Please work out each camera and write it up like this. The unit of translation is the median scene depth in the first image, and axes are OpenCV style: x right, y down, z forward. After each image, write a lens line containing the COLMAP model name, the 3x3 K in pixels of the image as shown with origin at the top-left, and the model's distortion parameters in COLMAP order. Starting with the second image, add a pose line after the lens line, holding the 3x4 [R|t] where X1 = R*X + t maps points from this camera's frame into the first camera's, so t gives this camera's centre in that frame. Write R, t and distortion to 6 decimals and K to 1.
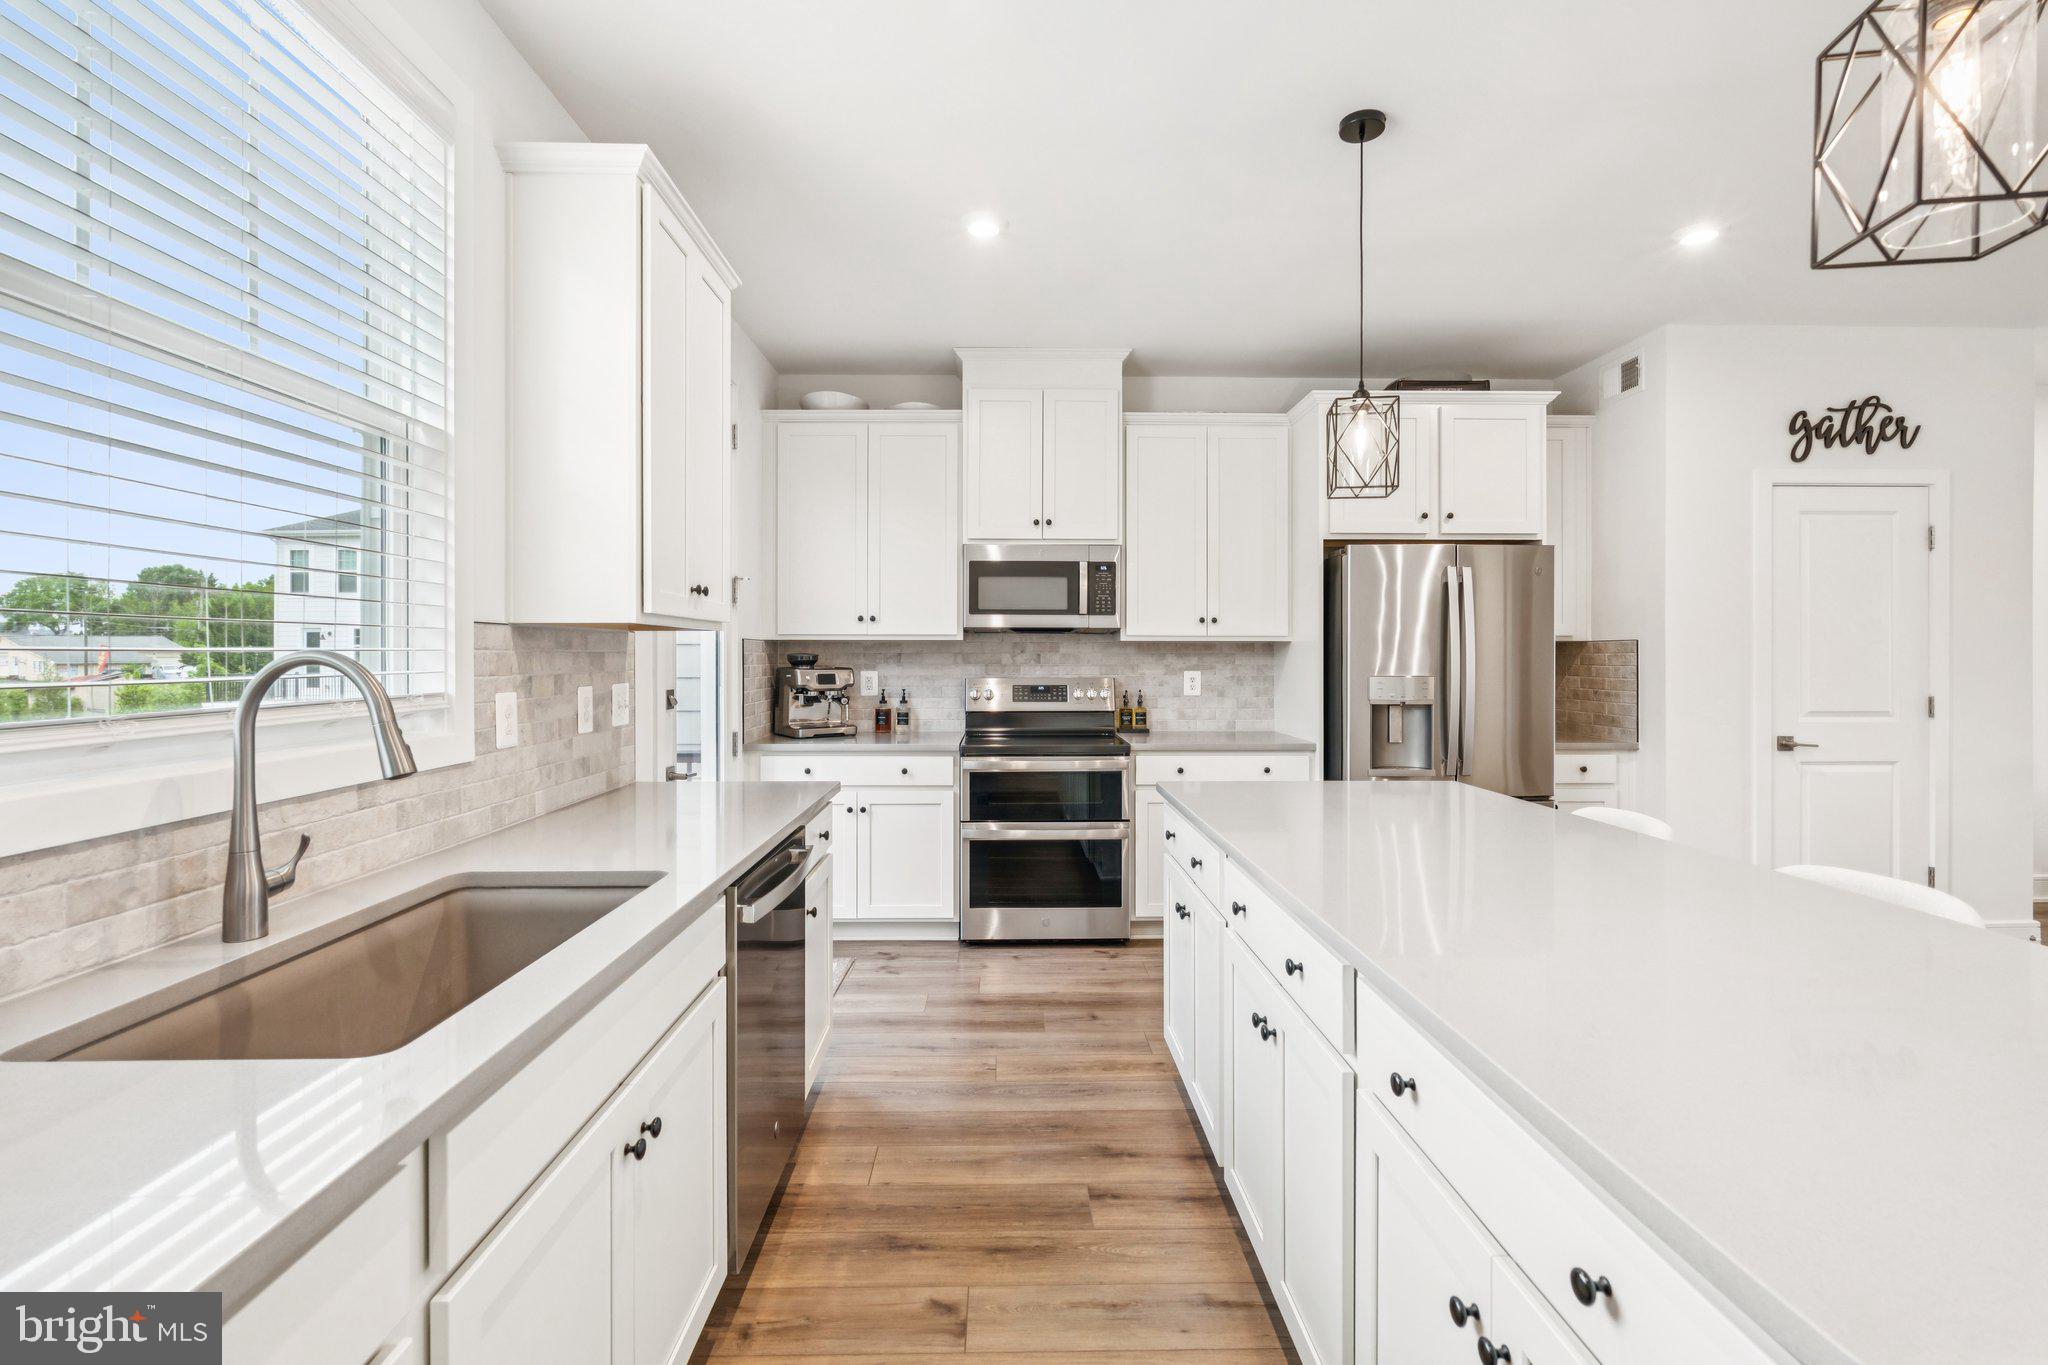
lens RADIAL K [[898.1, 0, 1017.1], [0, 898.1, 667.9], [0, 0, 1]] dist [-0.001982, -0.000080]
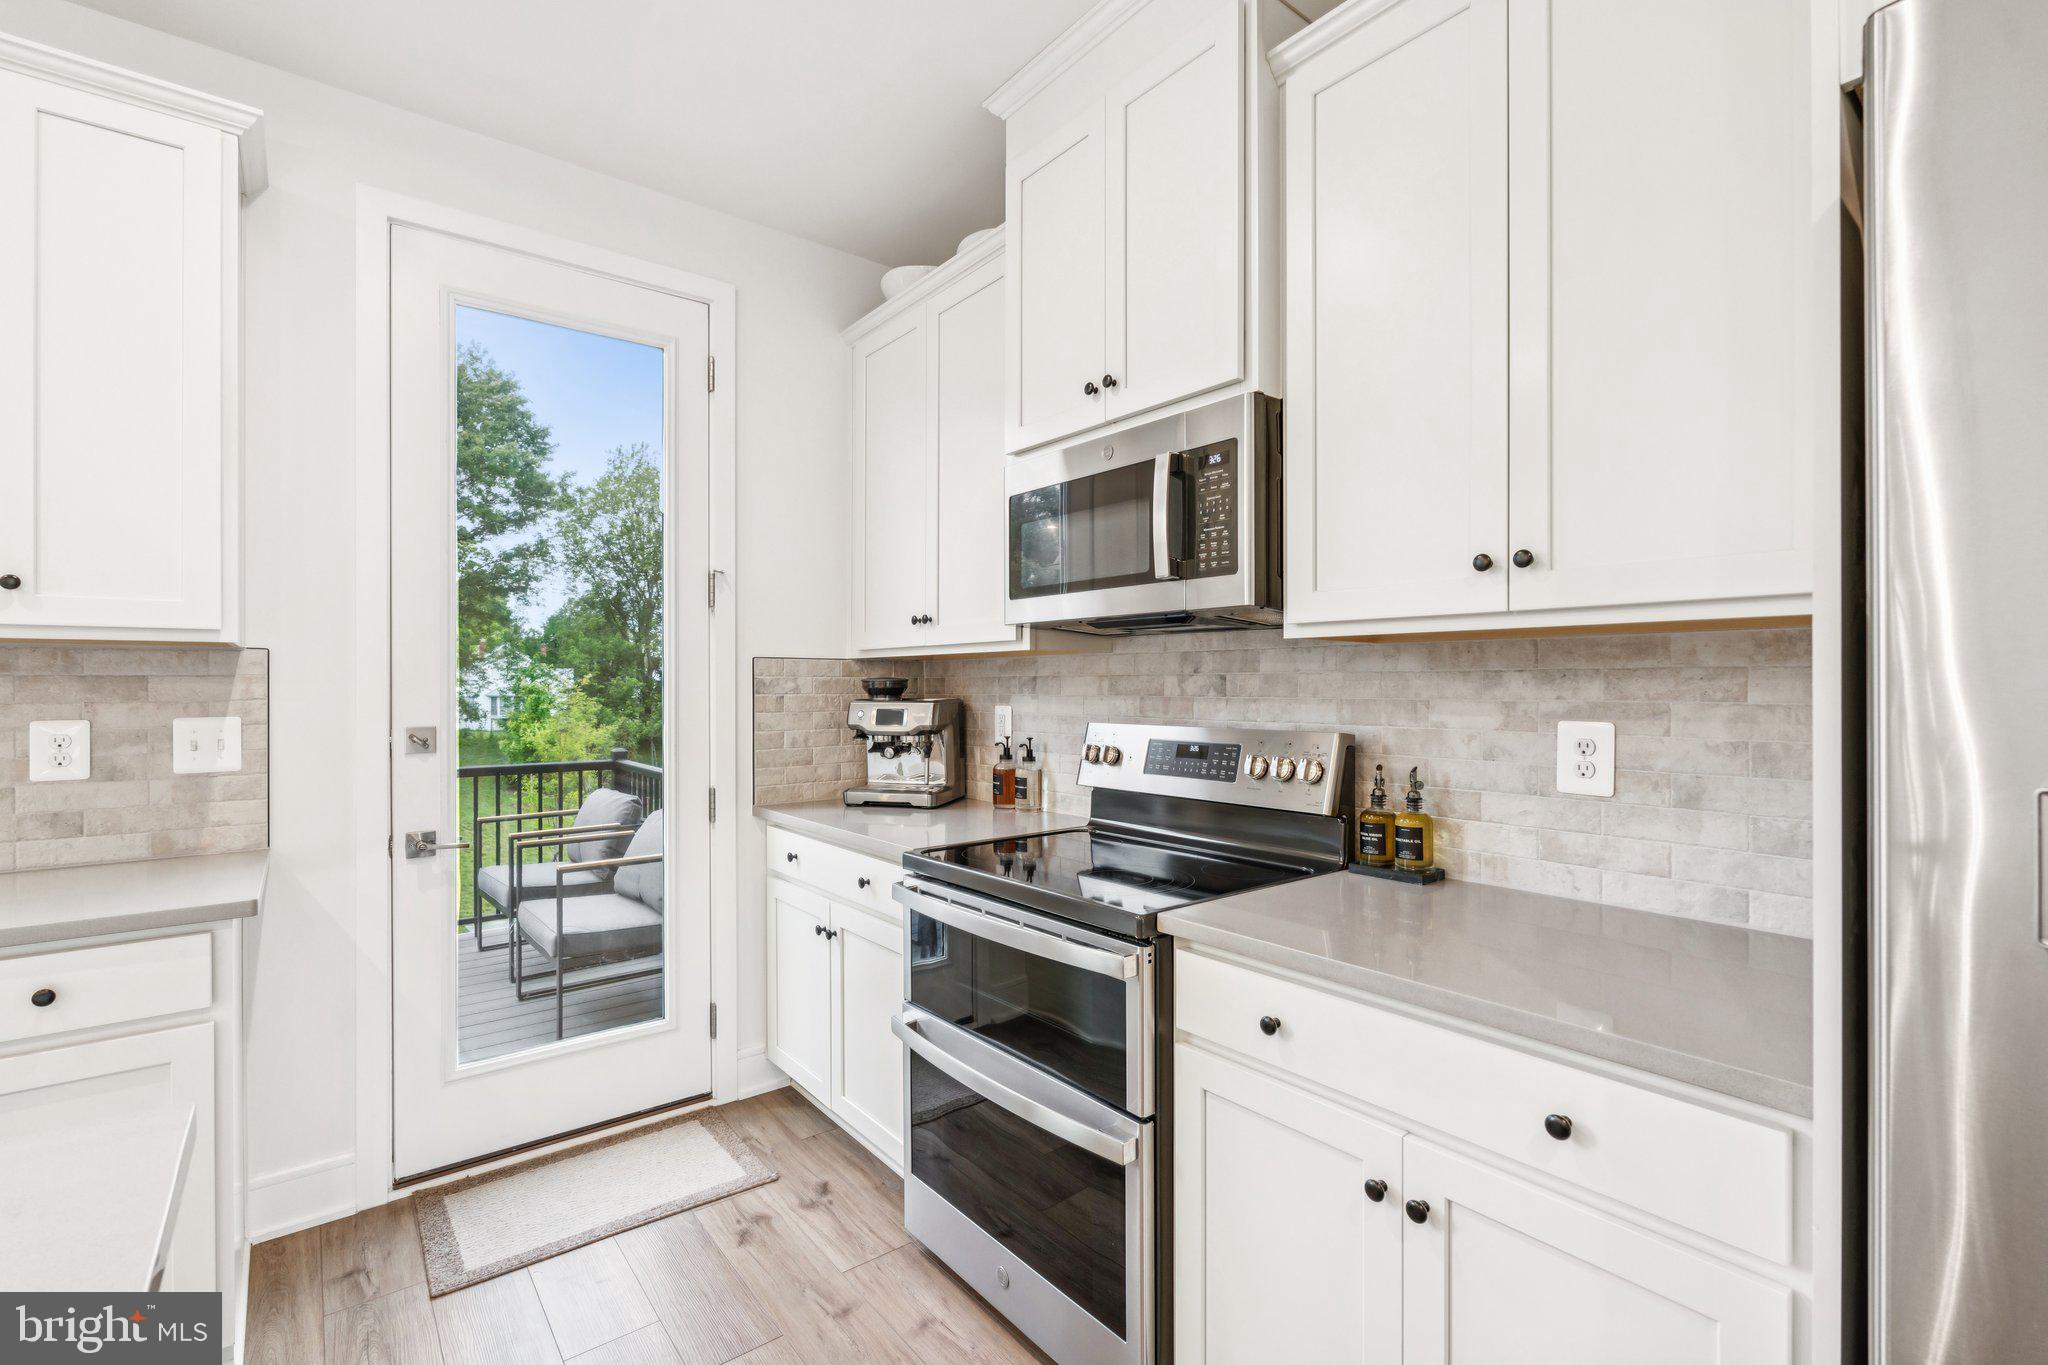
lens RADIAL K [[898.1, 0, 1019.4], [0, 898.1, 688.7], [0, 0, 1]] dist [-0.001982, -0.000080]
pose [[0.604095, 0.002077, -0.796910, 0.341707], [-0.005636, 0.999983, -0.001665, -0.007288], [0.796893, 0.005497, 0.604096, 0.643083]]
